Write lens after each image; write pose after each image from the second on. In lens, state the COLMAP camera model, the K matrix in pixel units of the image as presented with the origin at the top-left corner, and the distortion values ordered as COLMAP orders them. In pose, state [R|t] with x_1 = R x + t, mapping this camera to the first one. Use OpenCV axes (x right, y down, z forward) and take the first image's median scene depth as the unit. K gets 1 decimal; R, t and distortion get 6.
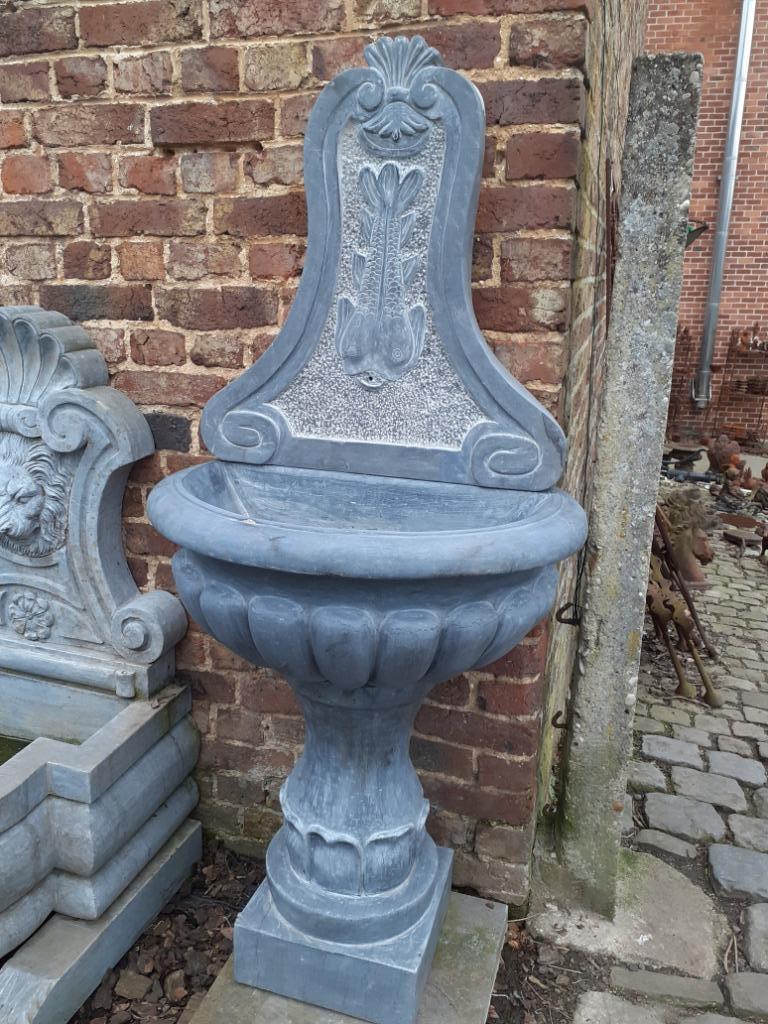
lens RADIAL K [[870.9, 0, 364.8], [0, 870.9, 532.9], [0, 0, 1]] dist [0.071389, -0.067622]
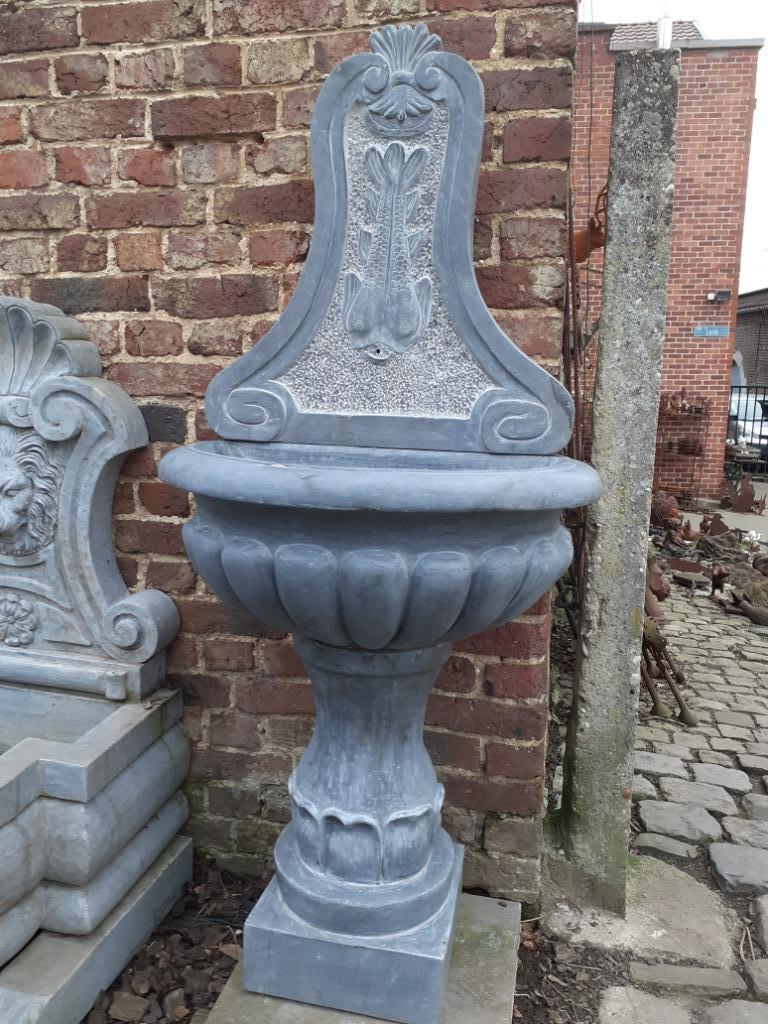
lens RADIAL K [[871.8, 0, 365.2], [0, 871.8, 531.8], [0, 0, 1]] dist [0.071746, -0.060544]
pose [[0.996793, -0.017611, 0.078055, -0.086161], [0.025465, 0.994581, -0.100794, 0.126561], [-0.075857, 0.102458, 0.991841, 0.014226]]
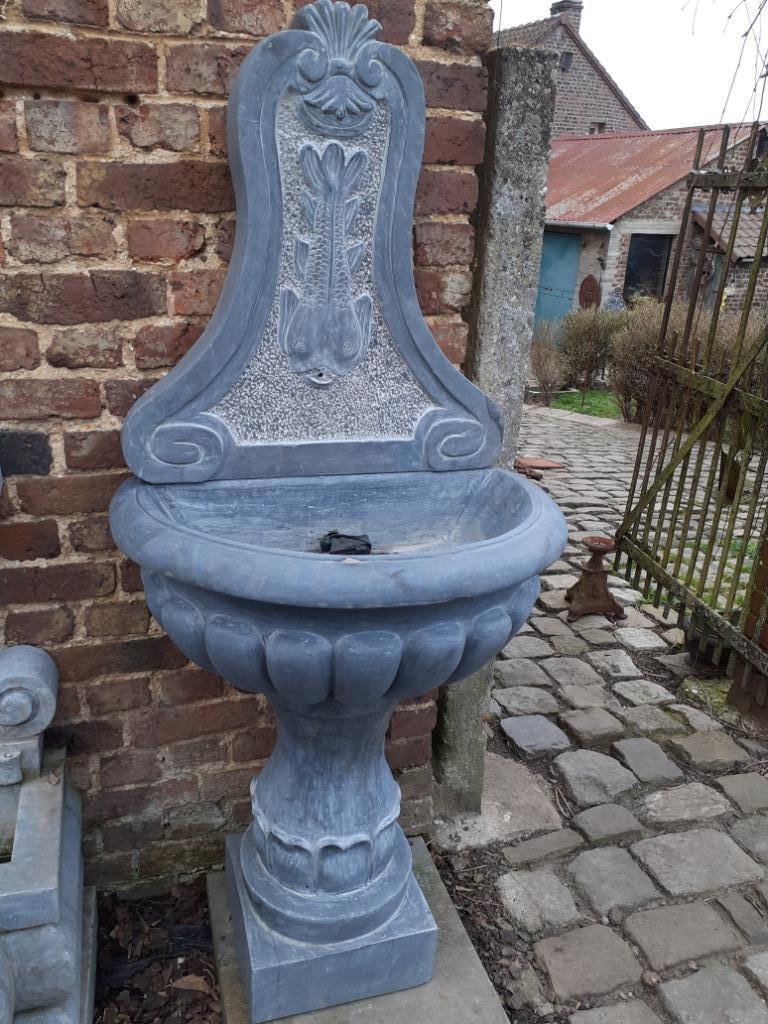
lens RADIAL K [[871.8, 0, 365.2], [0, 871.8, 531.8], [0, 0, 1]] dist [0.071746, -0.060544]
pose [[0.811743, -0.197486, 0.549611, -0.478102], [0.136834, 0.979209, 0.149752, -0.138100], [-0.567758, -0.046355, 0.821889, 0.180255]]
